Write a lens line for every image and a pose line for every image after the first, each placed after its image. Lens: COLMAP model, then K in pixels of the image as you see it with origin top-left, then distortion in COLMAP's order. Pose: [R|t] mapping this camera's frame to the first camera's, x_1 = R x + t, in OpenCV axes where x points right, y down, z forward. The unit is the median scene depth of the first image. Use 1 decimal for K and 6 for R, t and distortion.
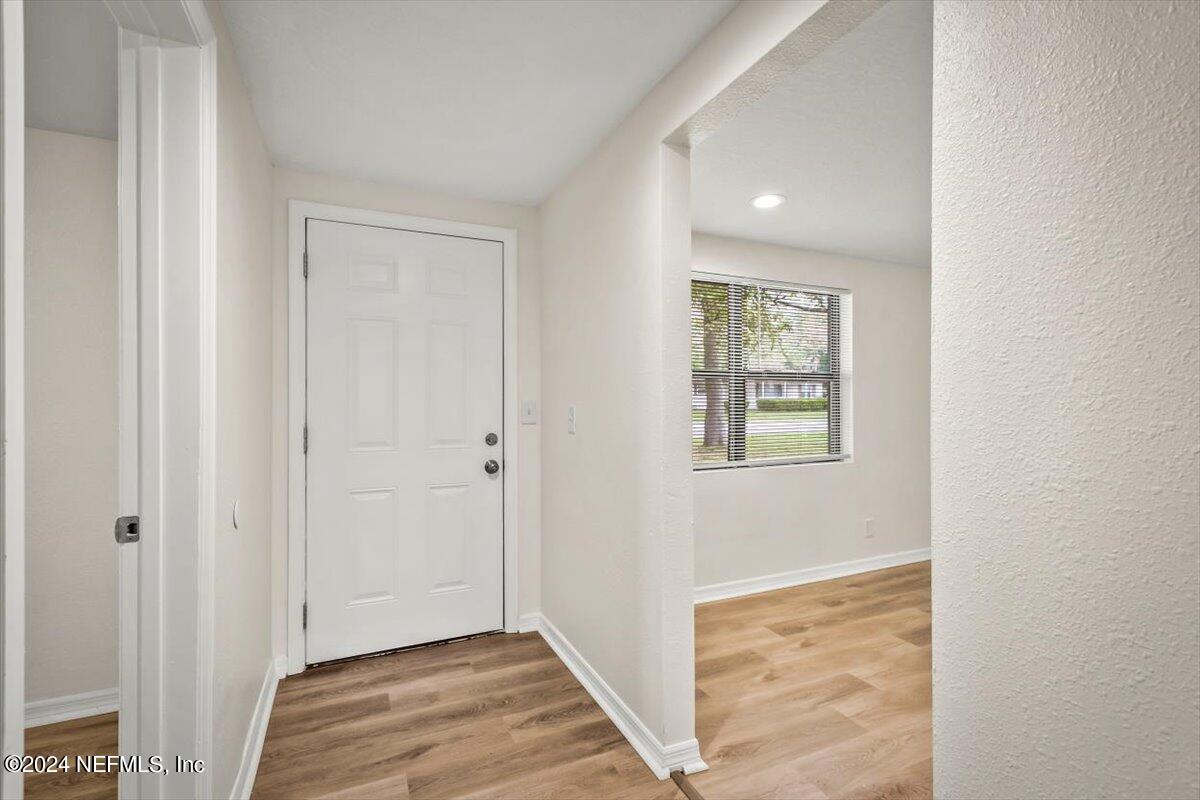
lens RADIAL K [[537.6, 0, 594.5], [0, 537.6, 400.4], [0, 0, 1]] dist [0.004437, -0.001565]
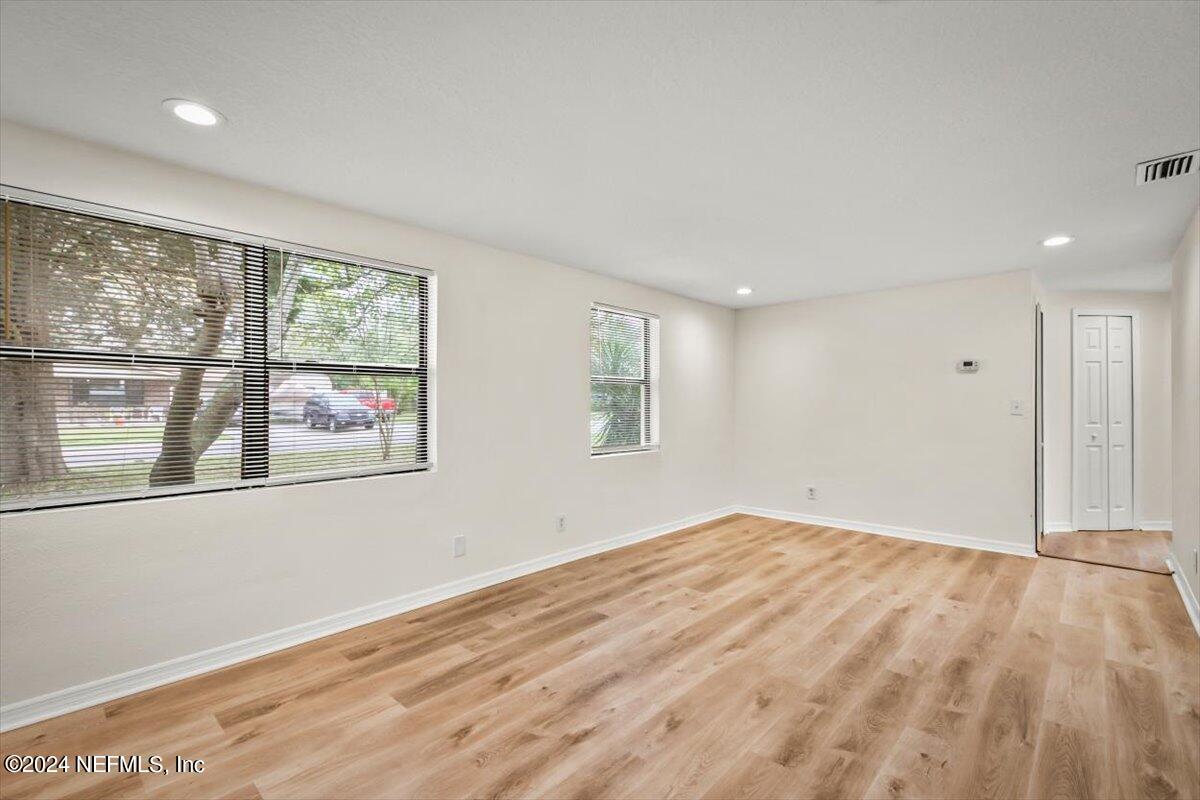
lens RADIAL K [[537.6, 0, 600.0], [0, 537.6, 399.6], [0, 0, 1]] dist [0.004437, -0.001565]
pose [[0.924681, 0.003217, 0.380730, 0.534228], [-0.003167, 0.999995, -0.000758, -0.000429], [-0.380730, -0.000505, 0.924686, 0.145878]]
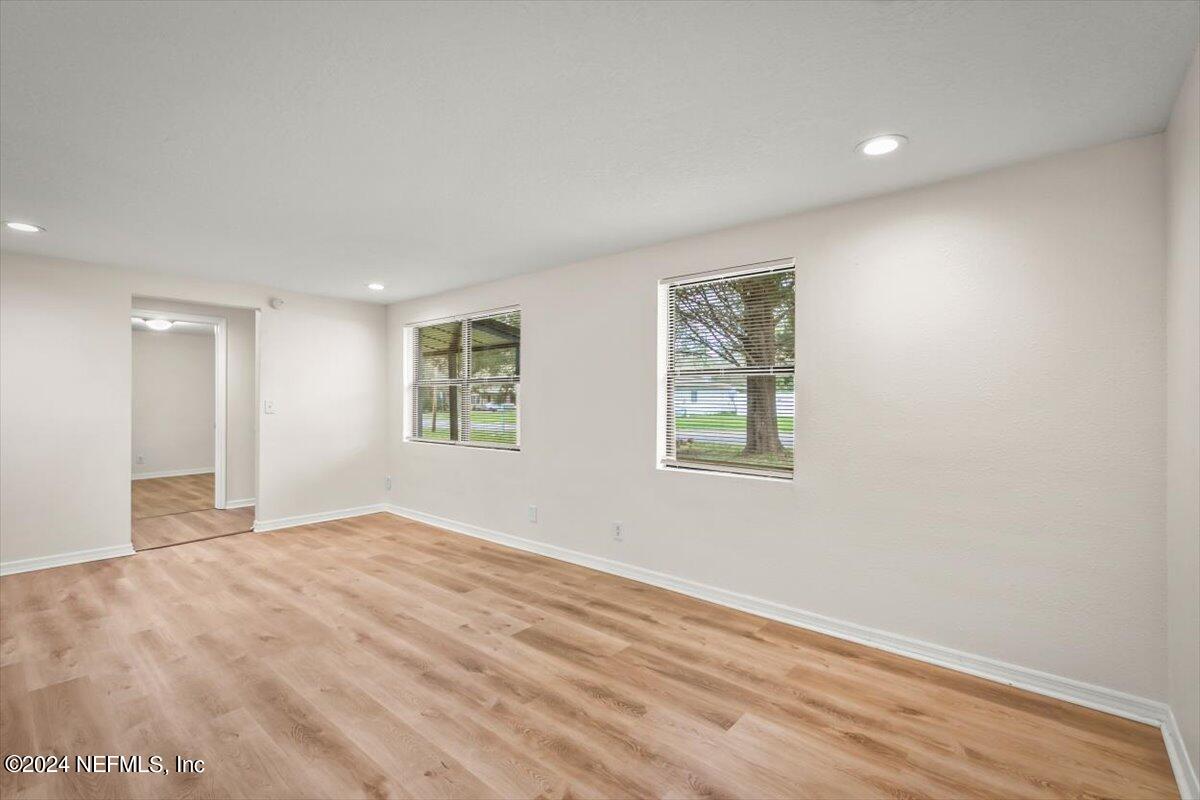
lens RADIAL K [[537.6, 0, 605.7], [0, 537.6, 396.1], [0, 0, 1]] dist [0.004437, -0.001565]
pose [[0.419888, -0.007119, -0.907548, 2.204962], [0.004012, 0.999974, -0.005988, -0.003356], [0.907567, -0.001127, 0.419906, 0.920304]]
